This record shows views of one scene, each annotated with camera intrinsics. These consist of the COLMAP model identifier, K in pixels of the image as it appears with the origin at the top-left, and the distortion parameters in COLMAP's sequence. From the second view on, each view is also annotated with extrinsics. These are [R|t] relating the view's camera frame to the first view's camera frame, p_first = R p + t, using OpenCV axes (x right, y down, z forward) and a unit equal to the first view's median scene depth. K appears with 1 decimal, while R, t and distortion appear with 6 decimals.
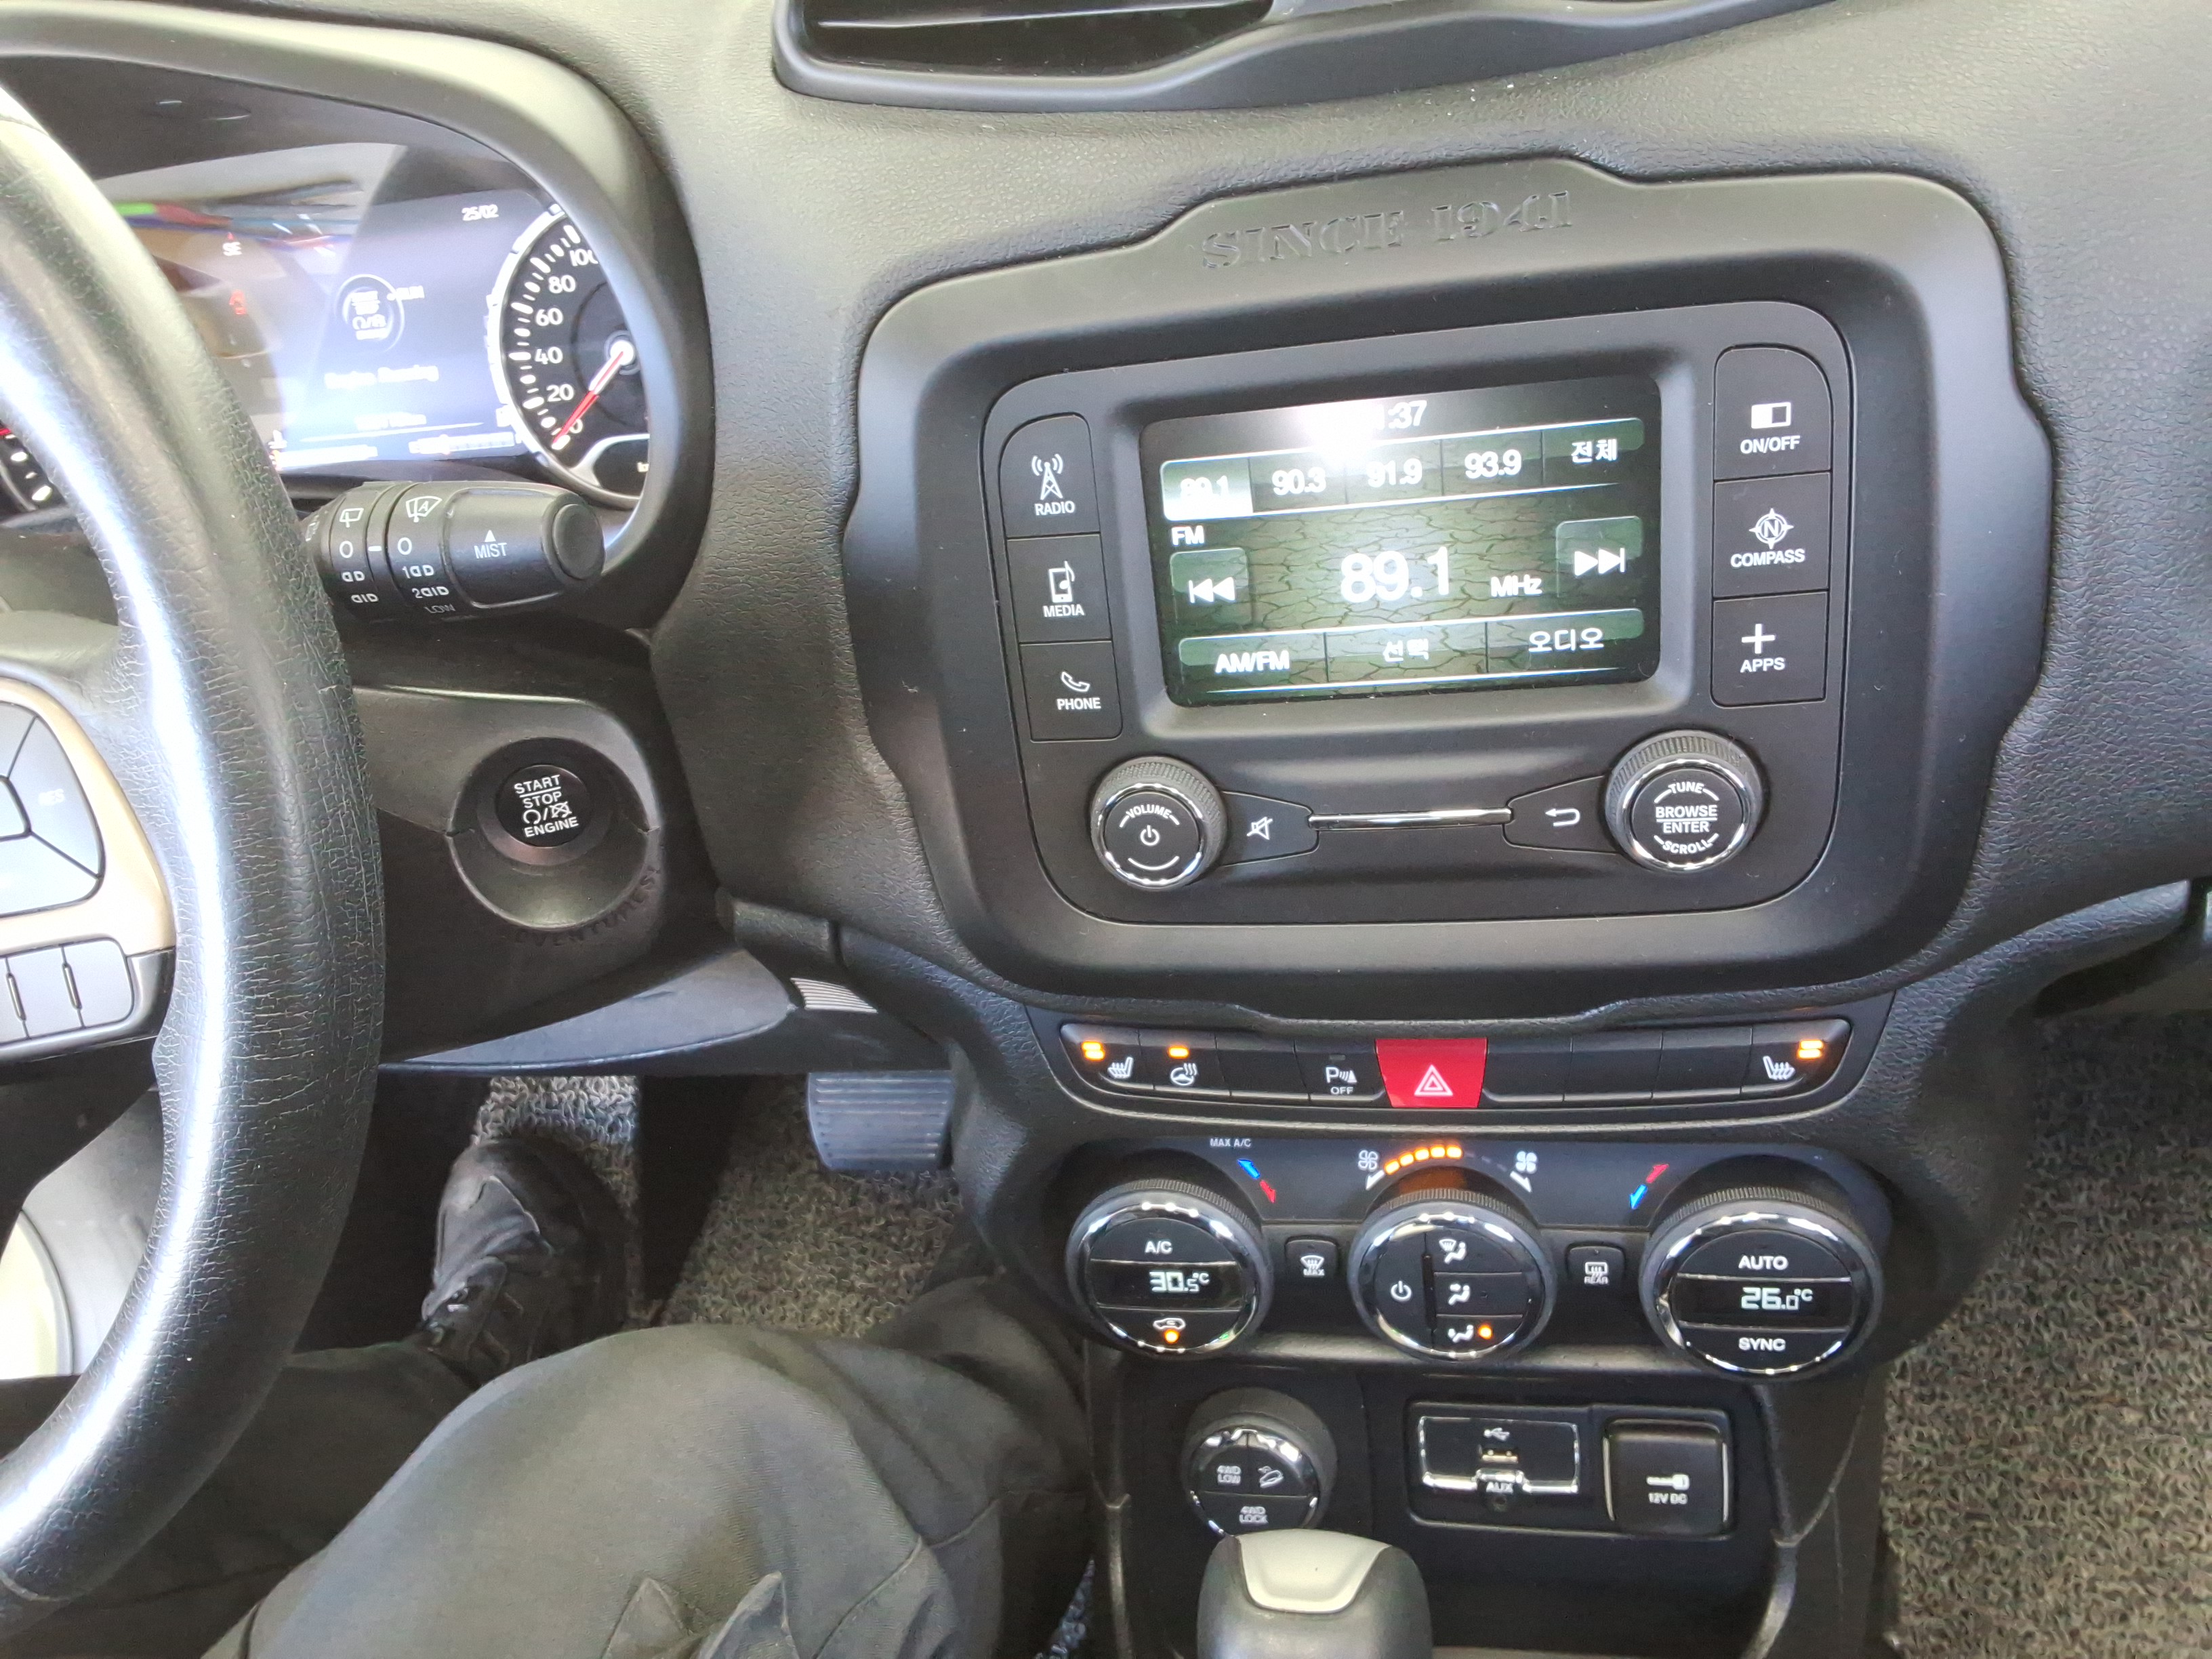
lens RADIAL K [[1845.8, 0, 1106.8], [0, 1845.8, 821.2], [0, 0, 1]] dist [0.028568, -0.035494]
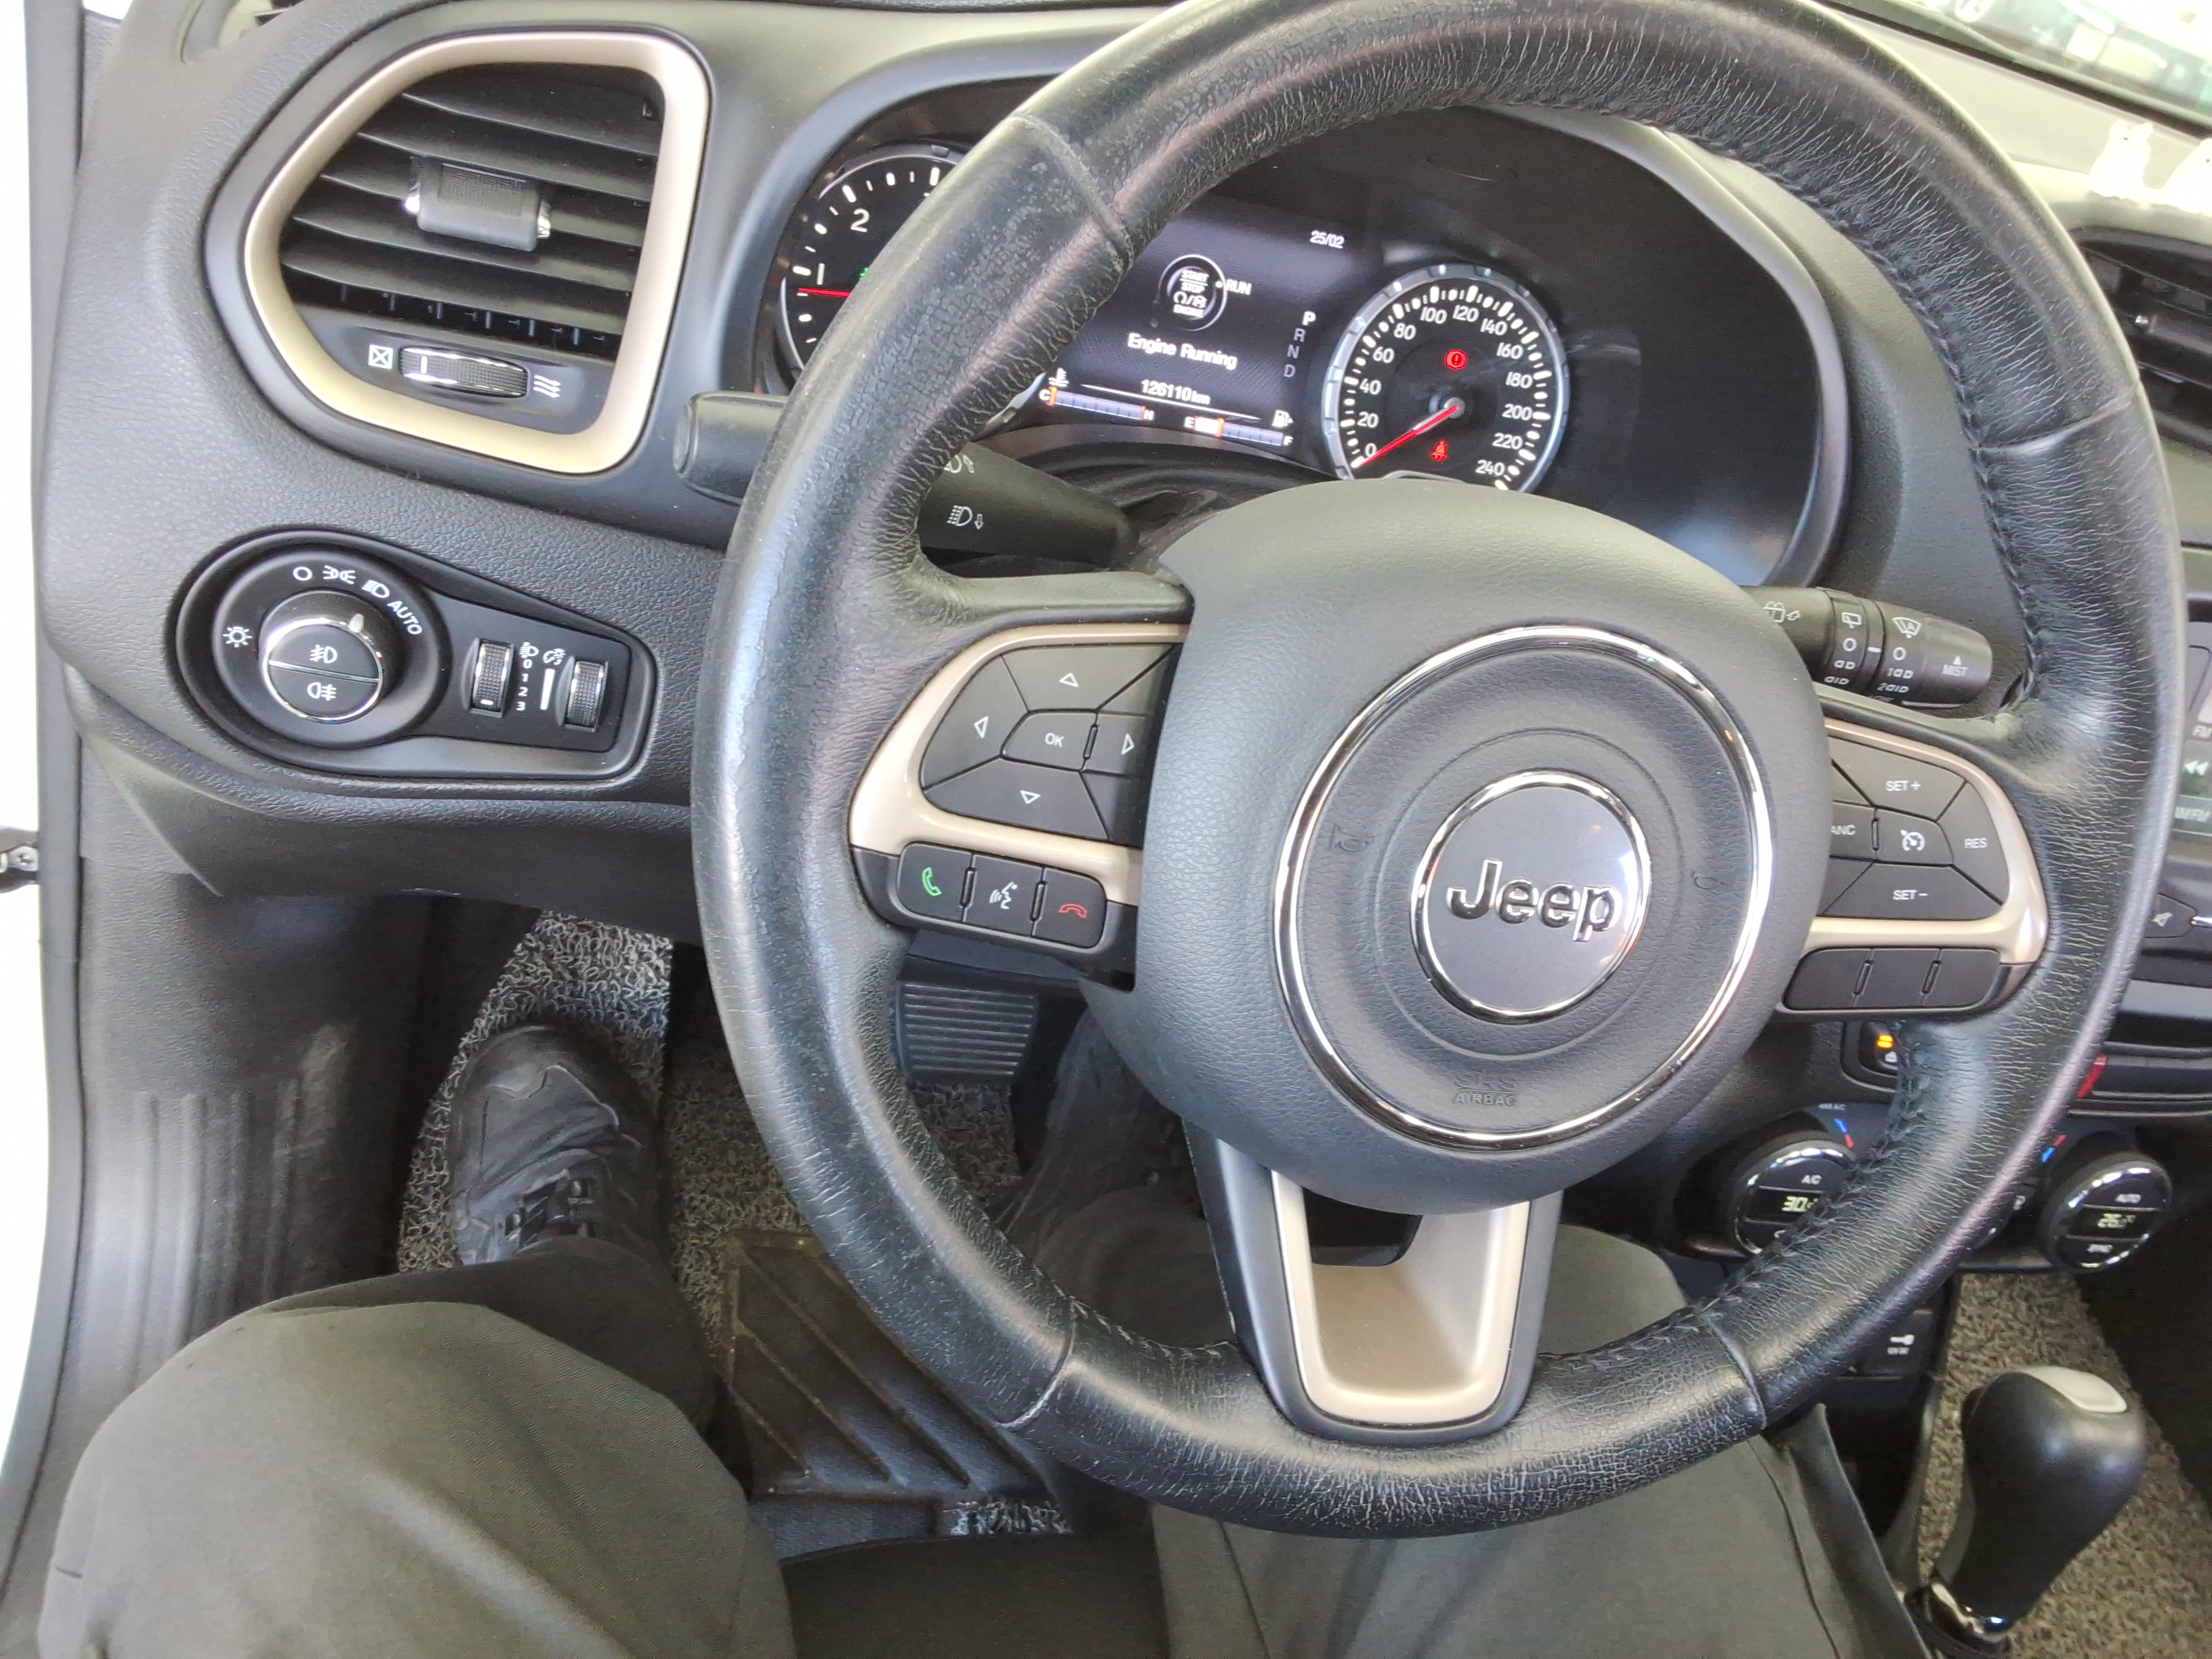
lens RADIAL K [[1845.8, 0, 1096.8], [0, 1845.8, 838.7], [0, 0, 1]] dist [0.028568, -0.035494]
pose [[0.846683, 0.125064, 0.517192, -0.966013], [-0.152878, 0.988180, 0.011319, 0.036538], [-0.509663, -0.088651, 0.855794, 0.080766]]
